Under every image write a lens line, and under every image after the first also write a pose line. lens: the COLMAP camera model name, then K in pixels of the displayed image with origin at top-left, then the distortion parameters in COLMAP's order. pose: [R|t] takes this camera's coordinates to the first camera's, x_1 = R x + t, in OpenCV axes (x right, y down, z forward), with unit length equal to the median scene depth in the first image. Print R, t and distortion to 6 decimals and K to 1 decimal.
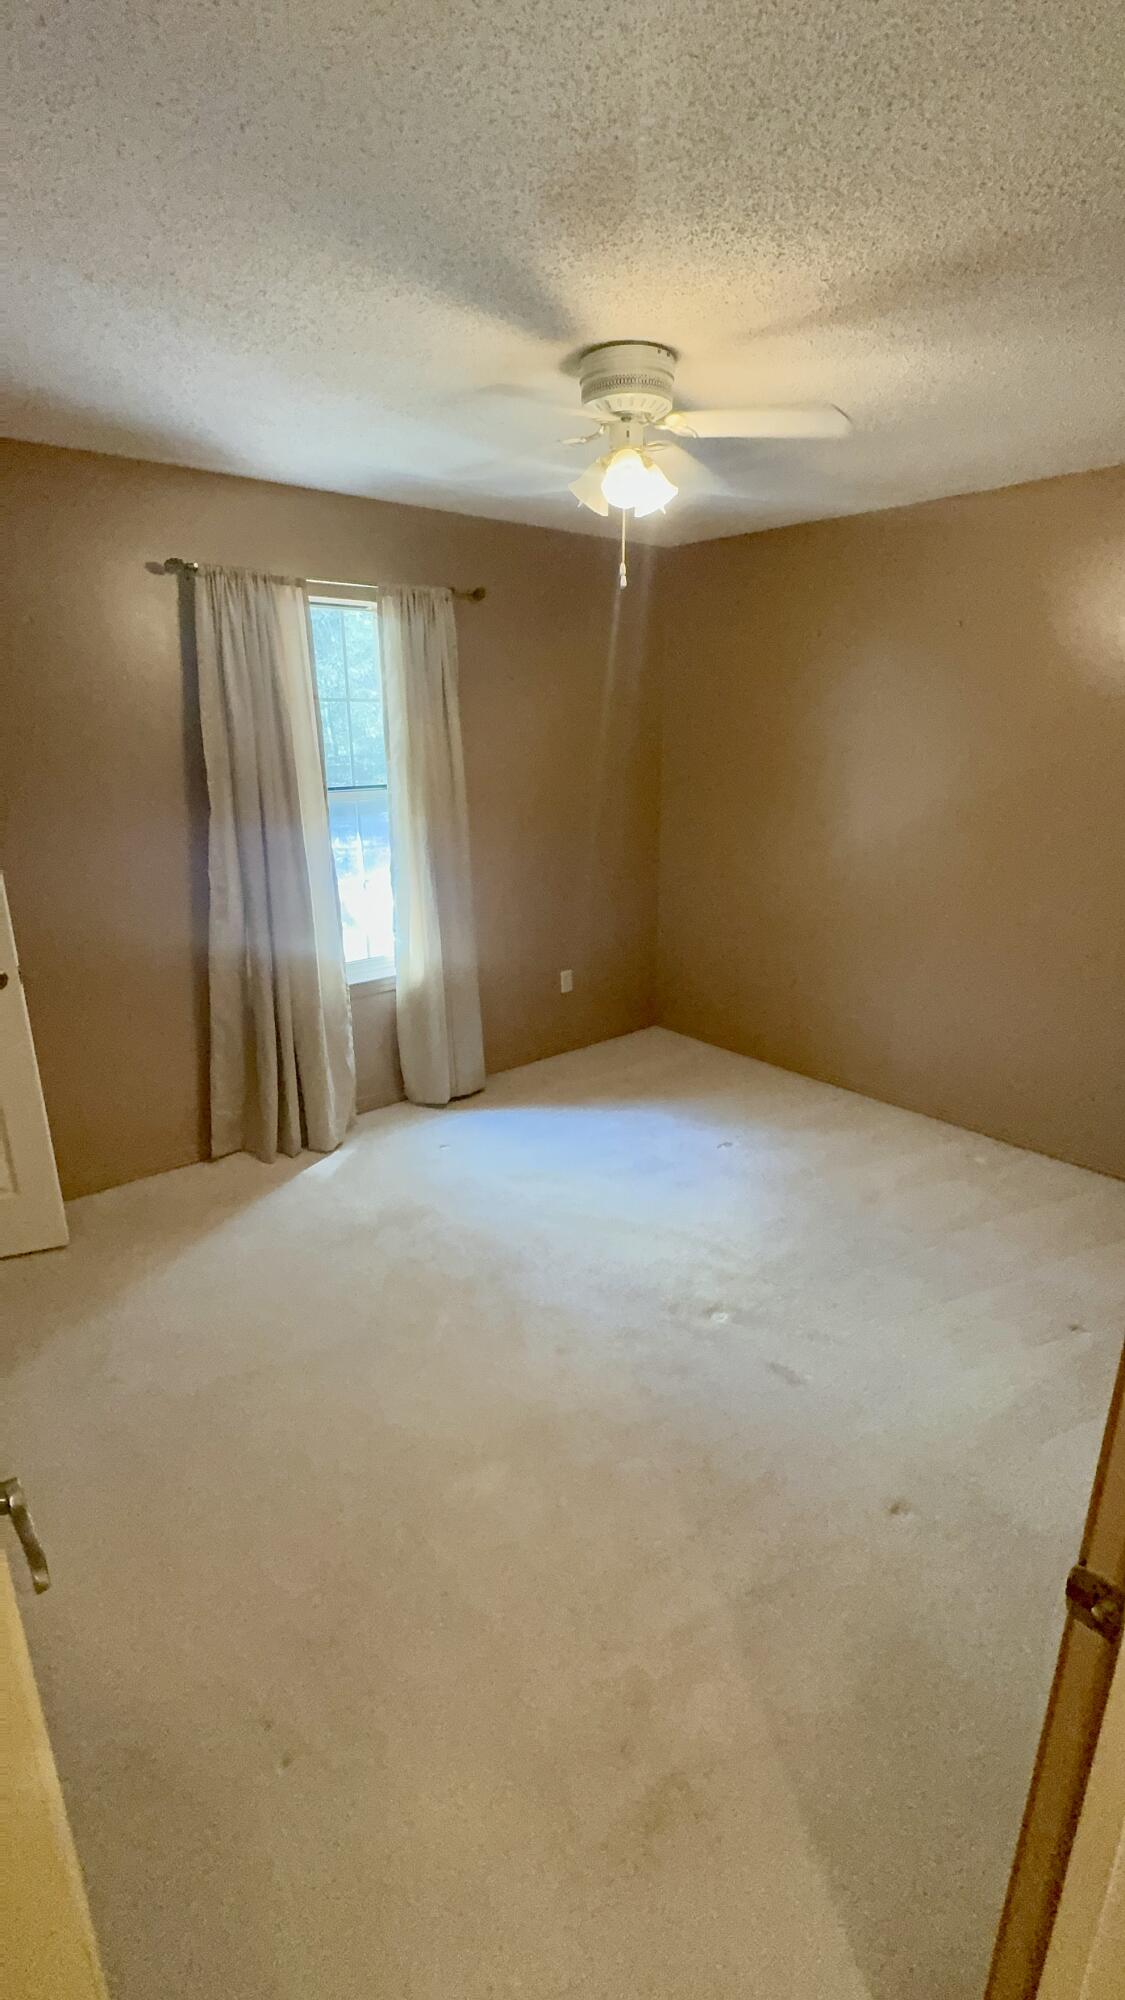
lens RADIAL K [[907.3, 0, 561.4], [0, 907.3, 1000.9], [0, 0, 1]] dist [-0.004569, 0.000619]
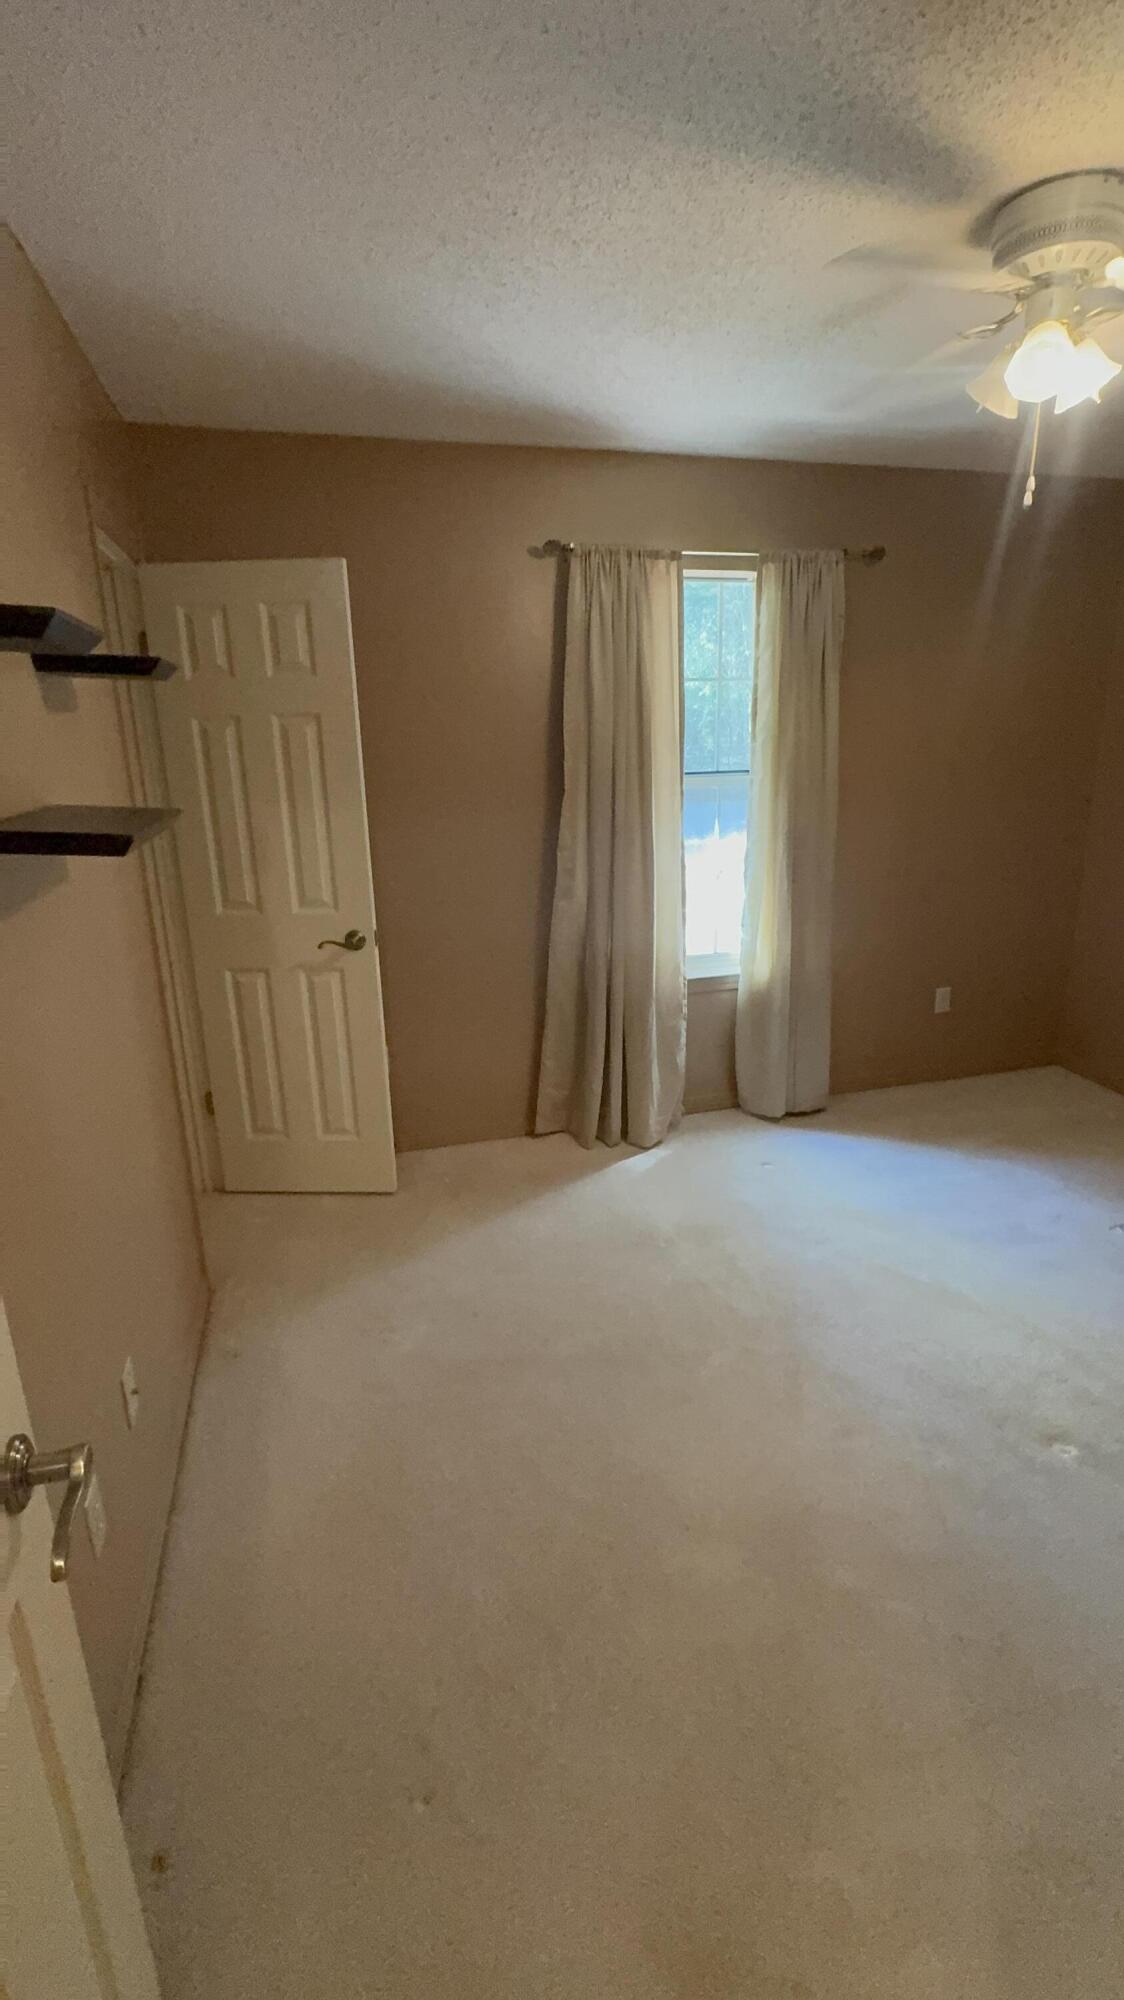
lens RADIAL K [[907.3, 0, 565.6], [0, 907.3, 1001.1], [0, 0, 1]] dist [-0.004569, 0.000619]
pose [[0.904437, 0.107641, -0.412804, 0.052052], [-0.107576, 0.993920, 0.023477, -0.003121], [0.412821, 0.023174, 0.910517, 0.087571]]
